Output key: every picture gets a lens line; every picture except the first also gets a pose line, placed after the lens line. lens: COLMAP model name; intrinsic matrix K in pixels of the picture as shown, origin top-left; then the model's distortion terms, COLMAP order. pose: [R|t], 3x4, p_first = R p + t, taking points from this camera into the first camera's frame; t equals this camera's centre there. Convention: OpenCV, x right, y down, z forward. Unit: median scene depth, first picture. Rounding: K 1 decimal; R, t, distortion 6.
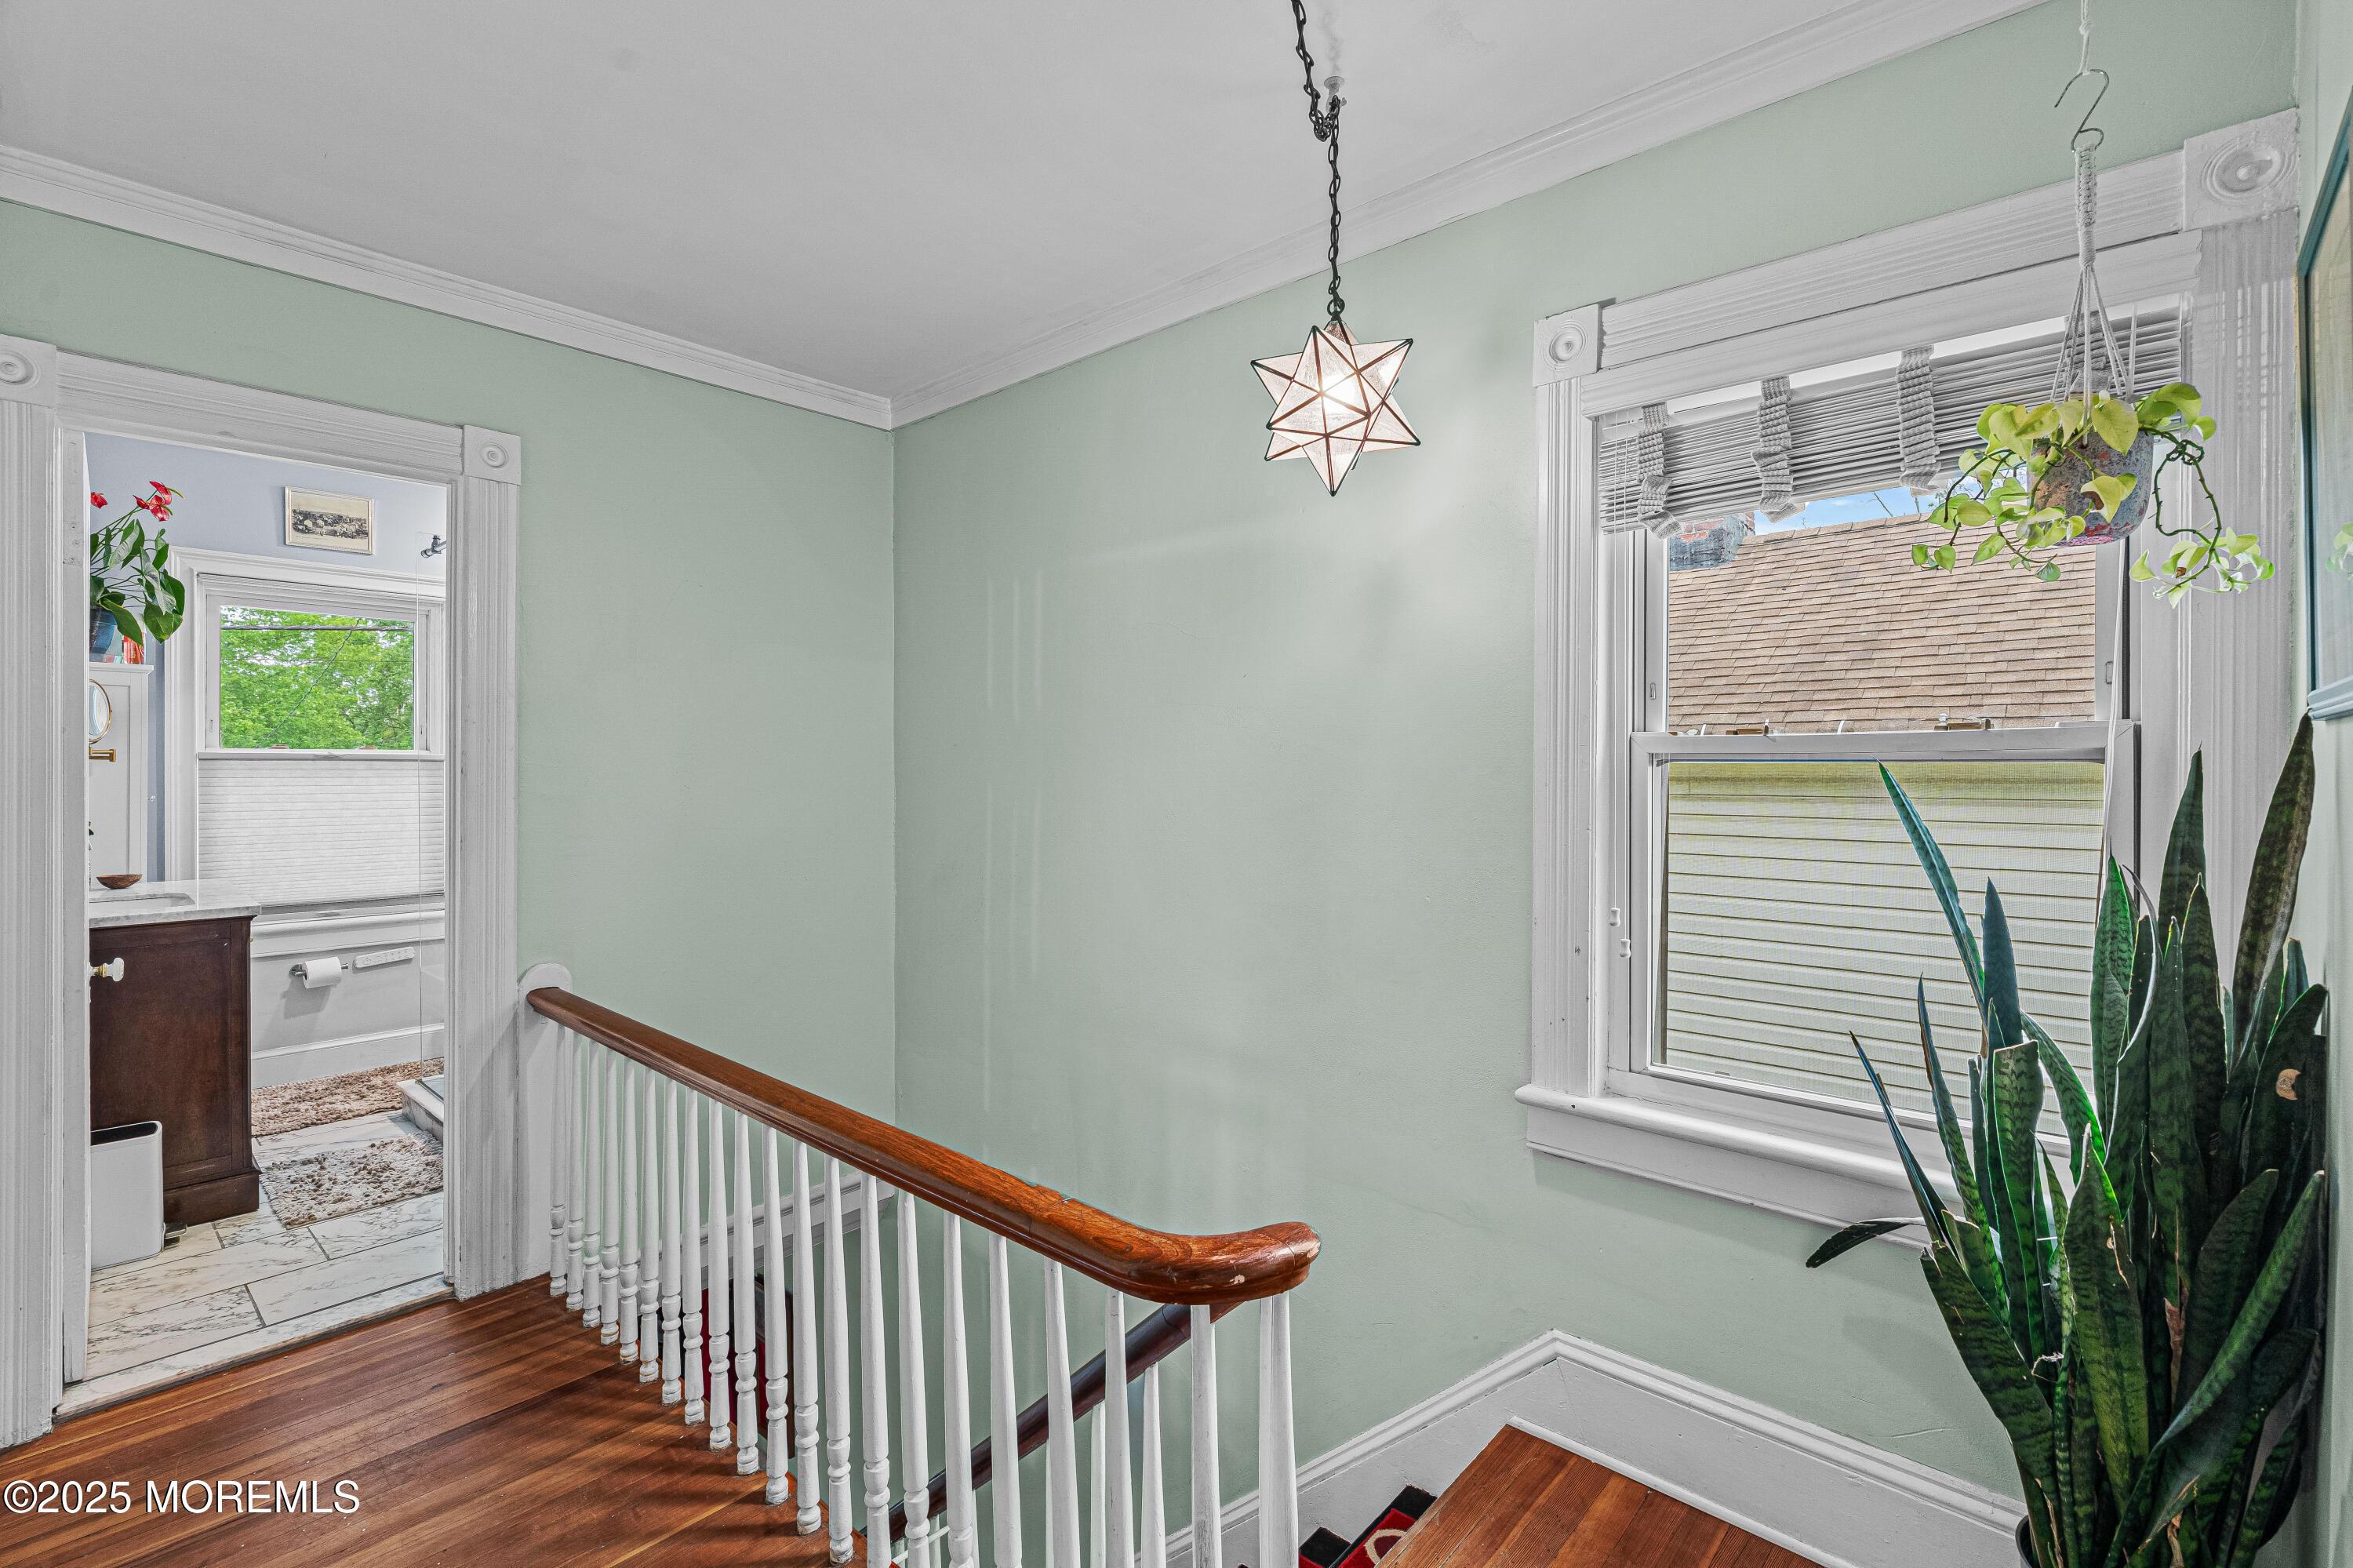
lens RADIAL K [[1081.9, 0, 1184.7], [0, 1081.9, 781.2], [0, 0, 1]] dist [0.001291, 0.000600]
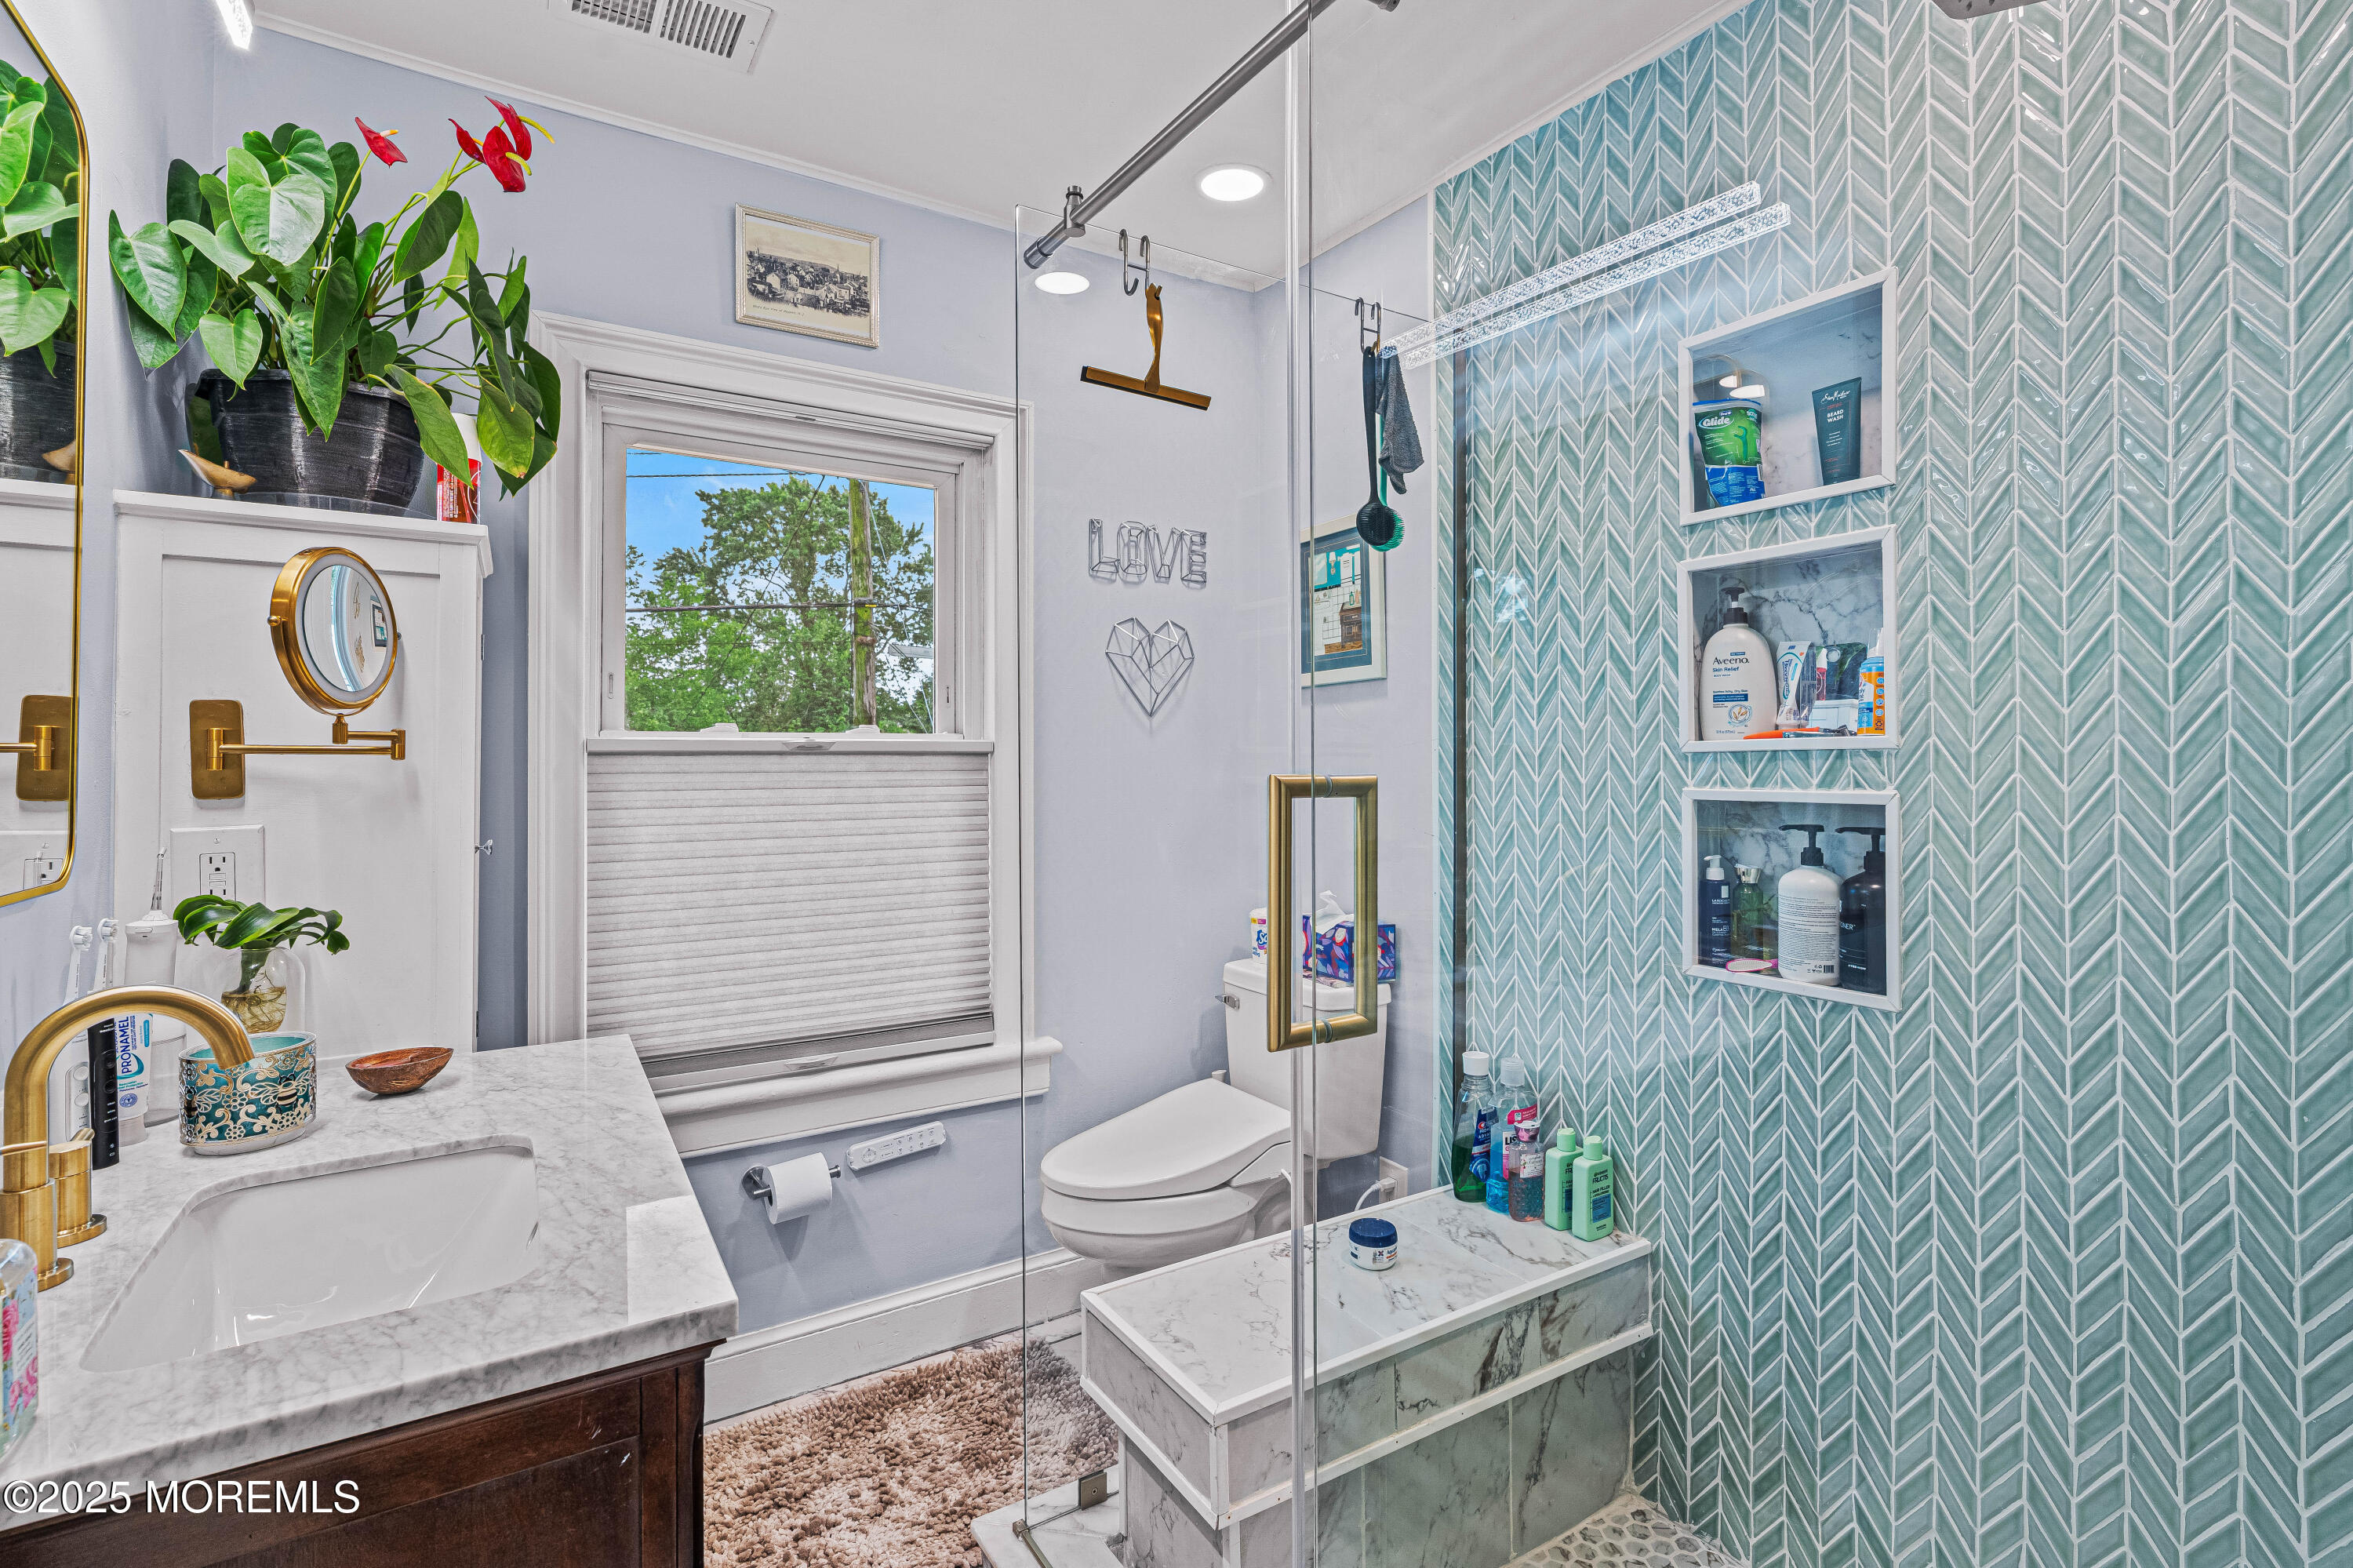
lens RADIAL K [[1081.9, 0, 1166.9], [0, 1081.9, 766.0], [0, 0, 1]] dist [0.001291, 0.000600]
pose [[0.963653, -0.002281, -0.267146, -0.497207], [0.000439, 0.999976, -0.006952, -0.010423], [0.267155, 0.006582, 0.963631, 0.564182]]
